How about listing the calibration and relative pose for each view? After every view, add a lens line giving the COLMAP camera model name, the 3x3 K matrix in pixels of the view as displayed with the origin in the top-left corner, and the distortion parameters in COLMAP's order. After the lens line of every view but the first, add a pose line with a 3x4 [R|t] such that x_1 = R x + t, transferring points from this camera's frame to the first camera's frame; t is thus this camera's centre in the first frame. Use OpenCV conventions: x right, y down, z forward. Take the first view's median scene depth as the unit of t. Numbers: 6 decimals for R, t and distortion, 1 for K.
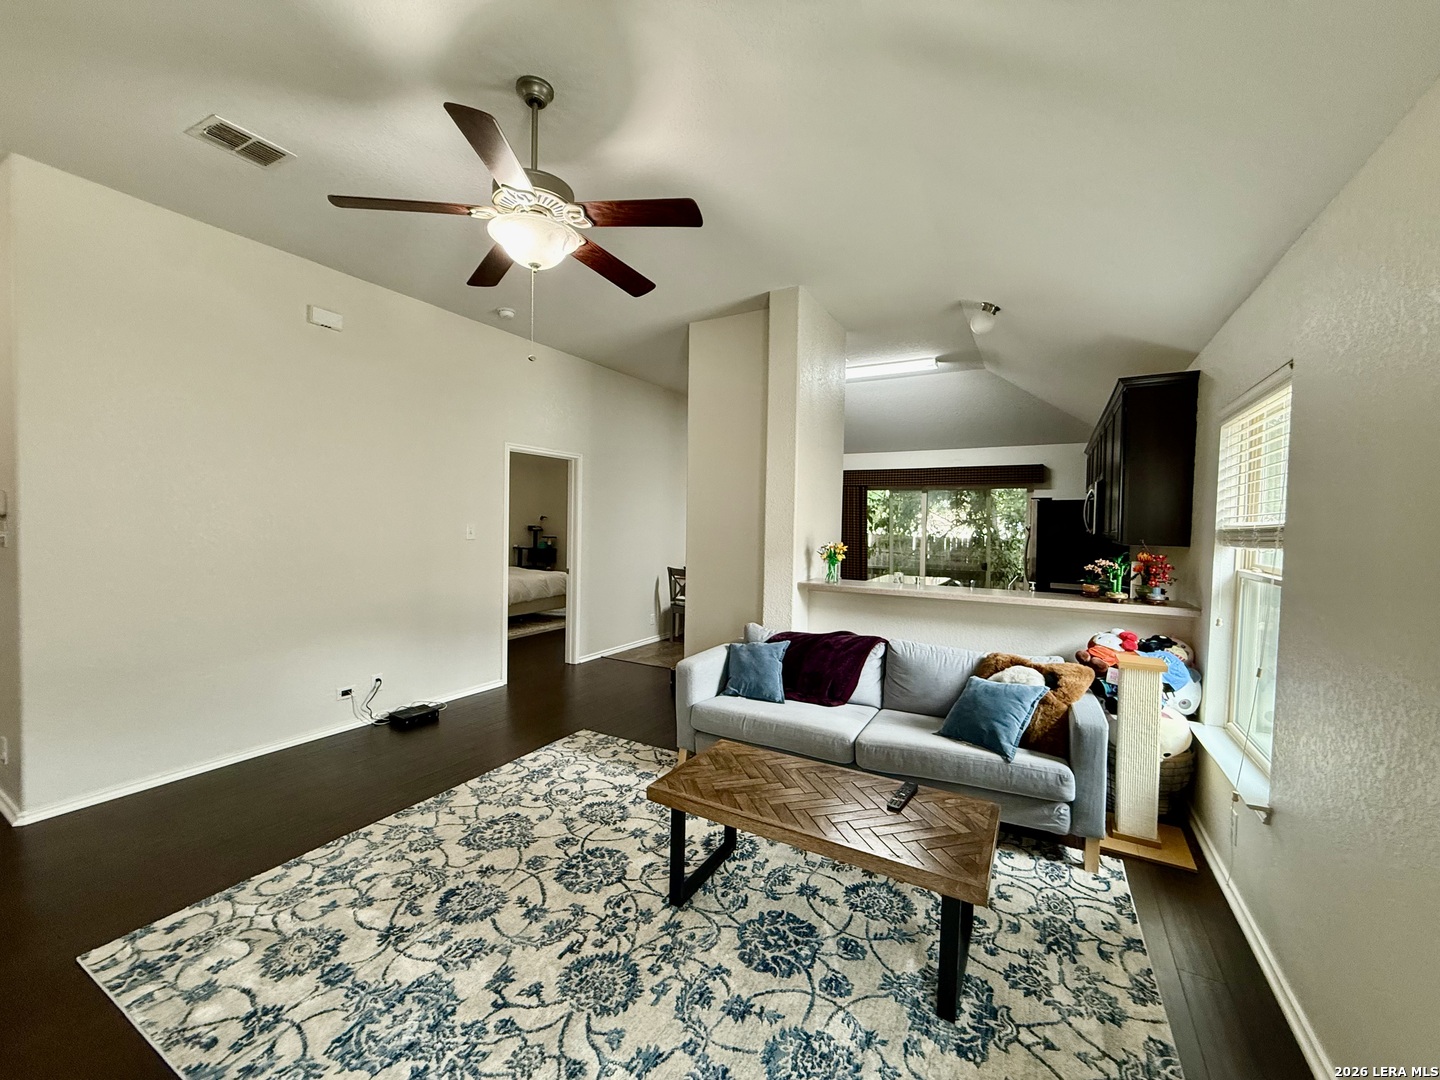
lens RADIAL K [[572.9, 0, 719.1], [0, 572.9, 538.6], [0, 0, 1]] dist [0.000249, 0.000027]
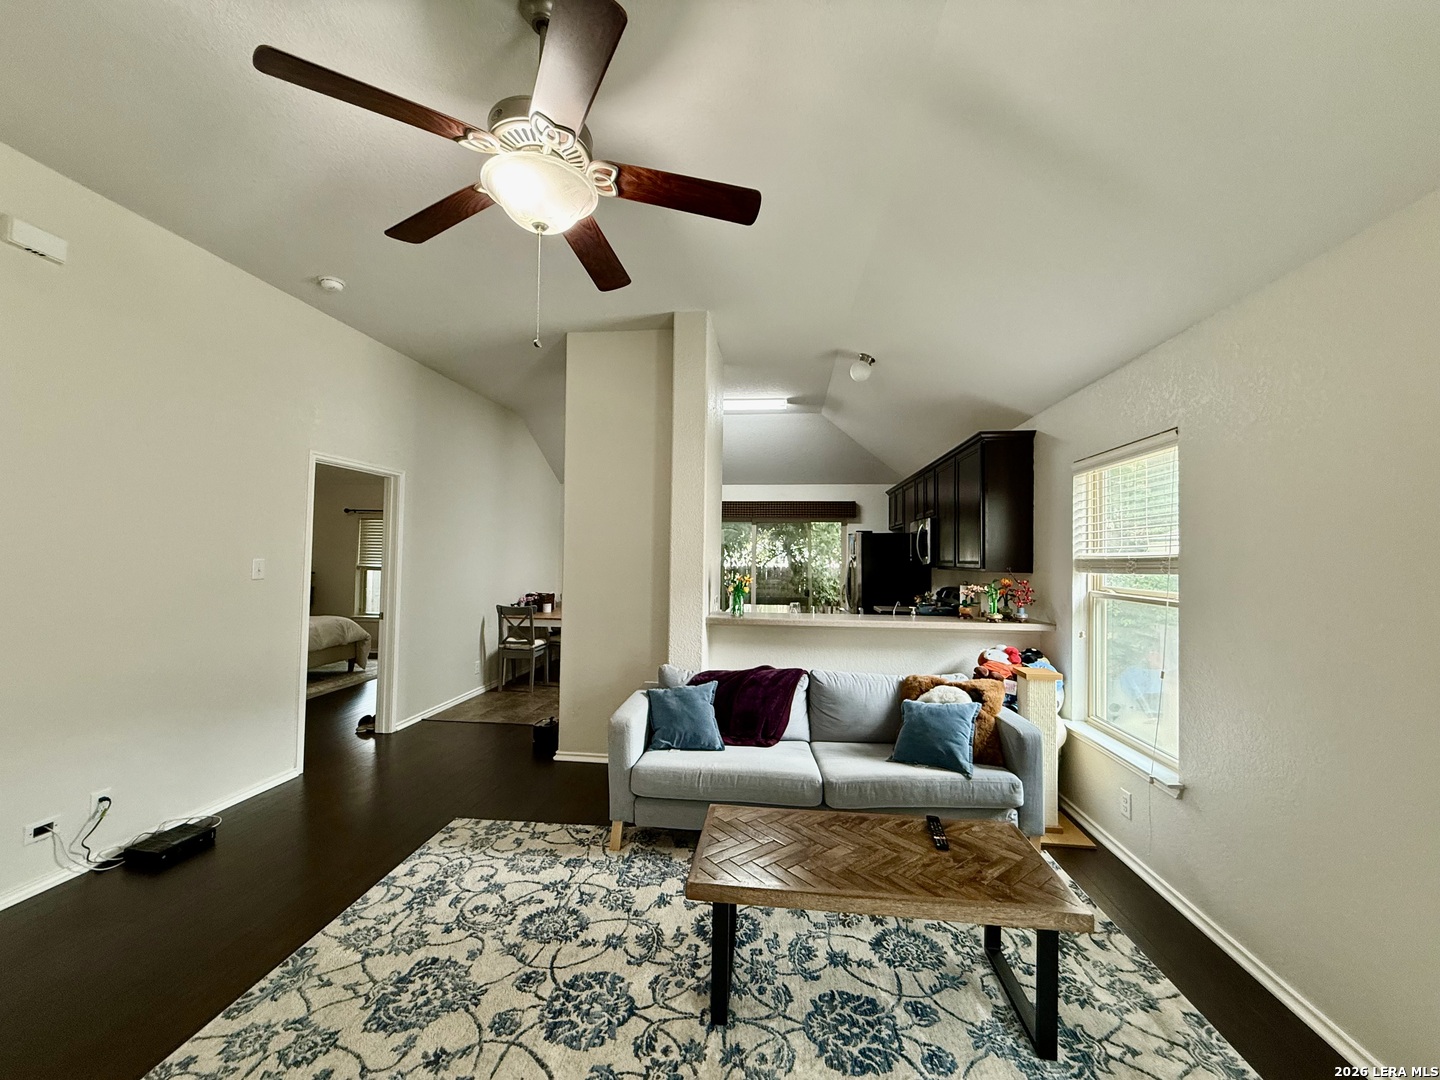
lens RADIAL K [[572.9, 0, 719.1], [0, 572.9, 538.6], [0, 0, 1]] dist [0.000249, 0.000027]
pose [[0.917768, 0.006220, 0.397069, -0.324505], [0.014122, 0.998734, -0.048286, -0.010967], [-0.396867, 0.049923, 0.916518, 0.171032]]
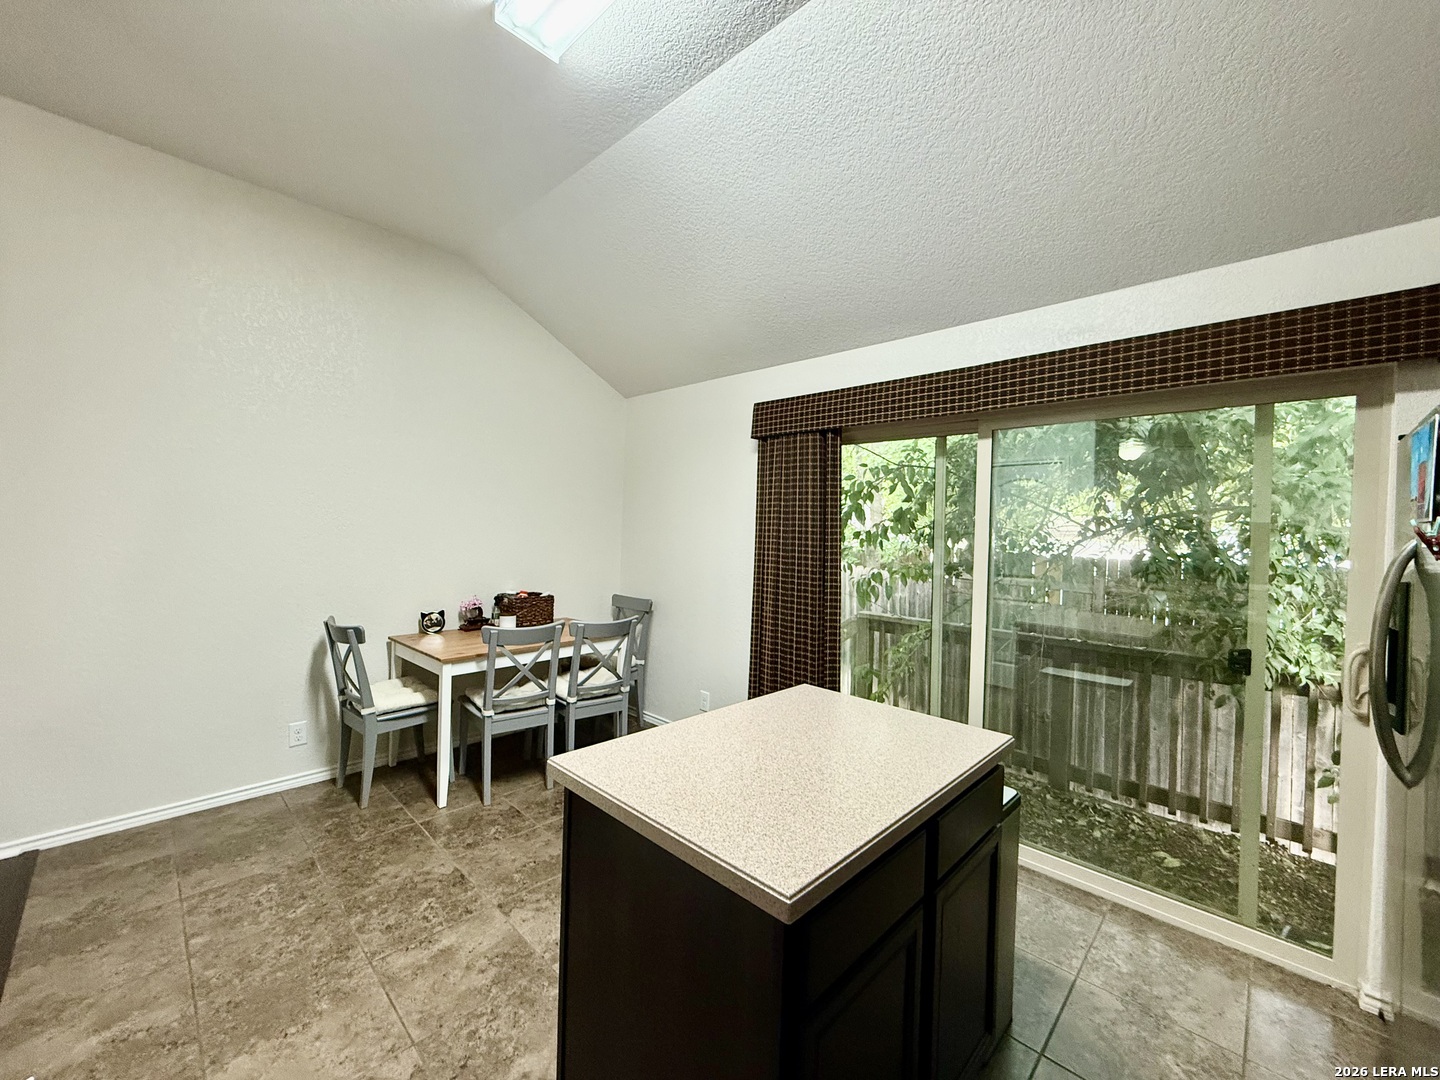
lens RADIAL K [[574.9, 0, 718.4], [0, 574.9, 539.4], [0, 0, 1]] dist [0.000060, -0.000063]
pose [[0.968233, 0.012698, -0.249727, 0.793436], [-0.017581, 0.999695, -0.017330, -0.020371], [0.249431, 0.021170, 0.968161, 1.671665]]
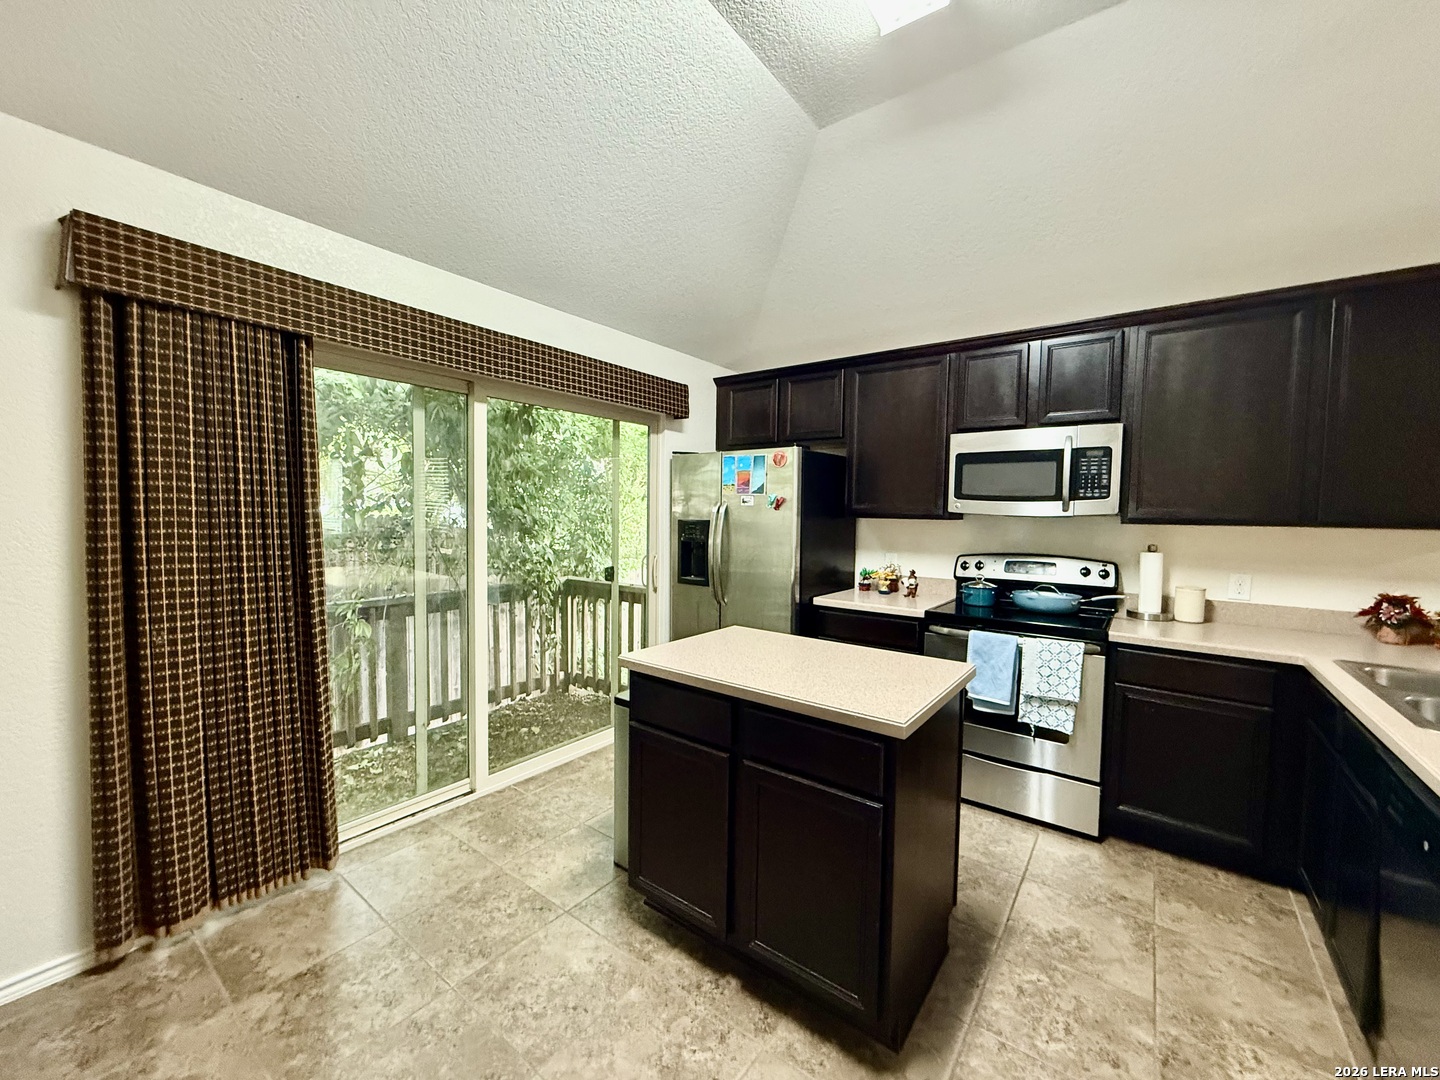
lens RADIAL K [[572.9, 0, 719.1], [0, 572.9, 538.6], [0, 0, 1]] dist [0.000249, 0.000027]
pose [[0.127766, -0.062596, 0.989827, 0.024732], [0.015445, 0.998011, 0.061120, -0.037059], [-0.991684, 0.007478, 0.128478, 2.203242]]
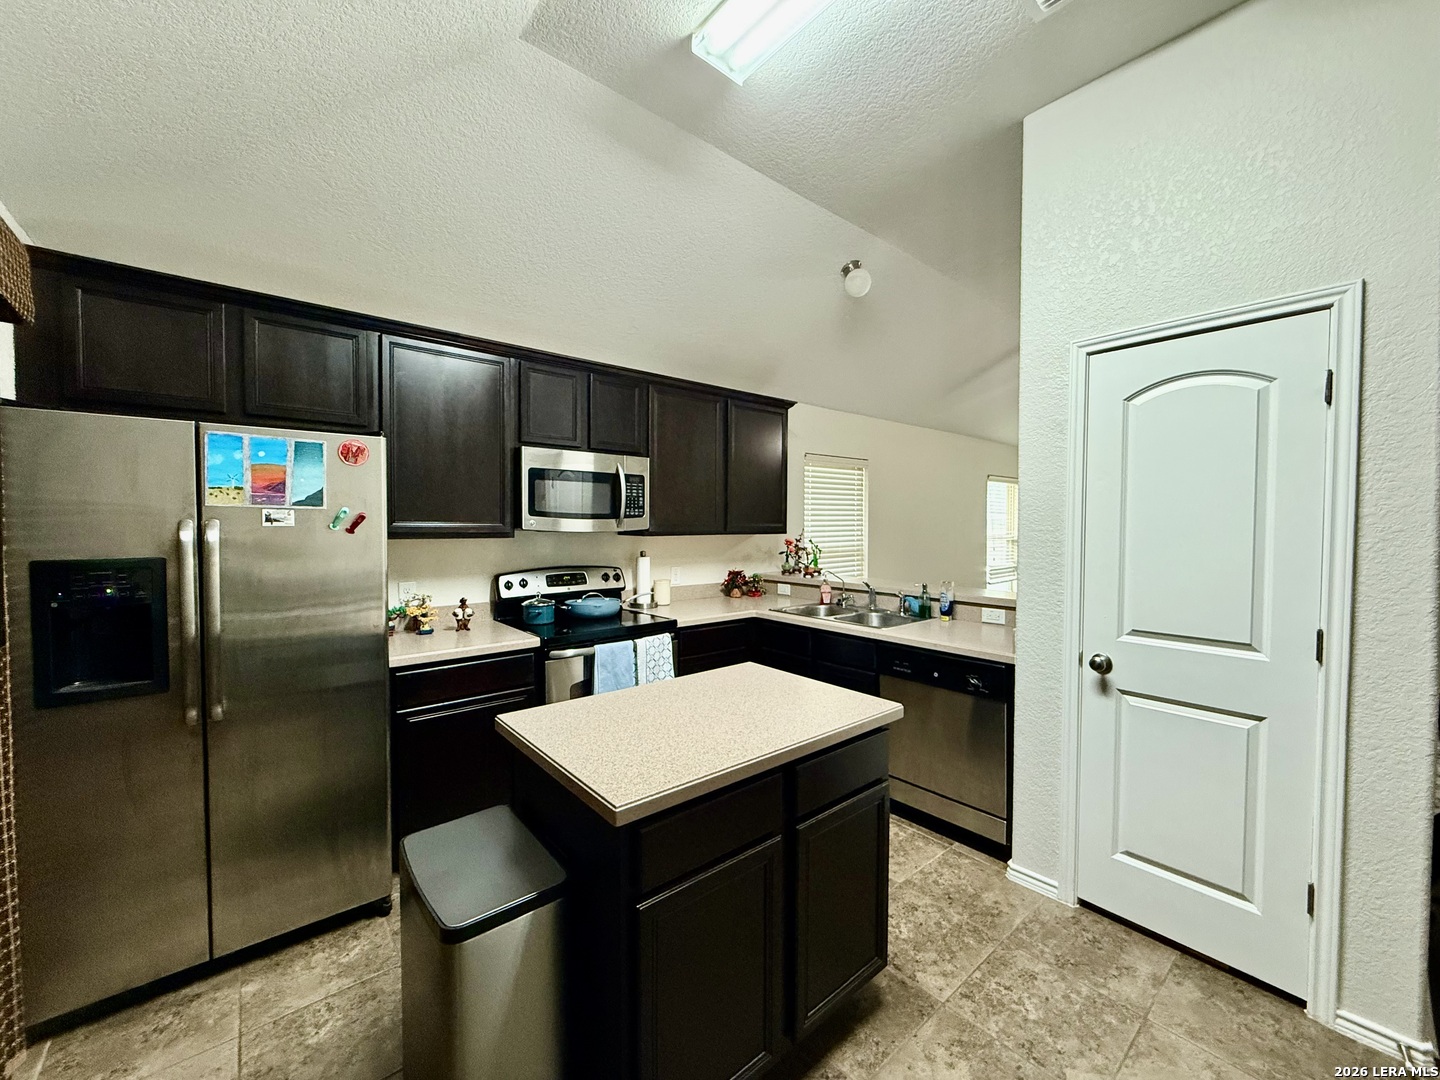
lens RADIAL K [[572.9, 0, 719.1], [0, 572.9, 538.6], [0, 0, 1]] dist [0.000249, 0.000027]
pose [[-0.940022, -0.031142, 0.339689, 0.515283], [-0.010704, 0.998026, 0.061878, -0.066034], [-0.340946, 0.054531, -0.938500, 2.773015]]
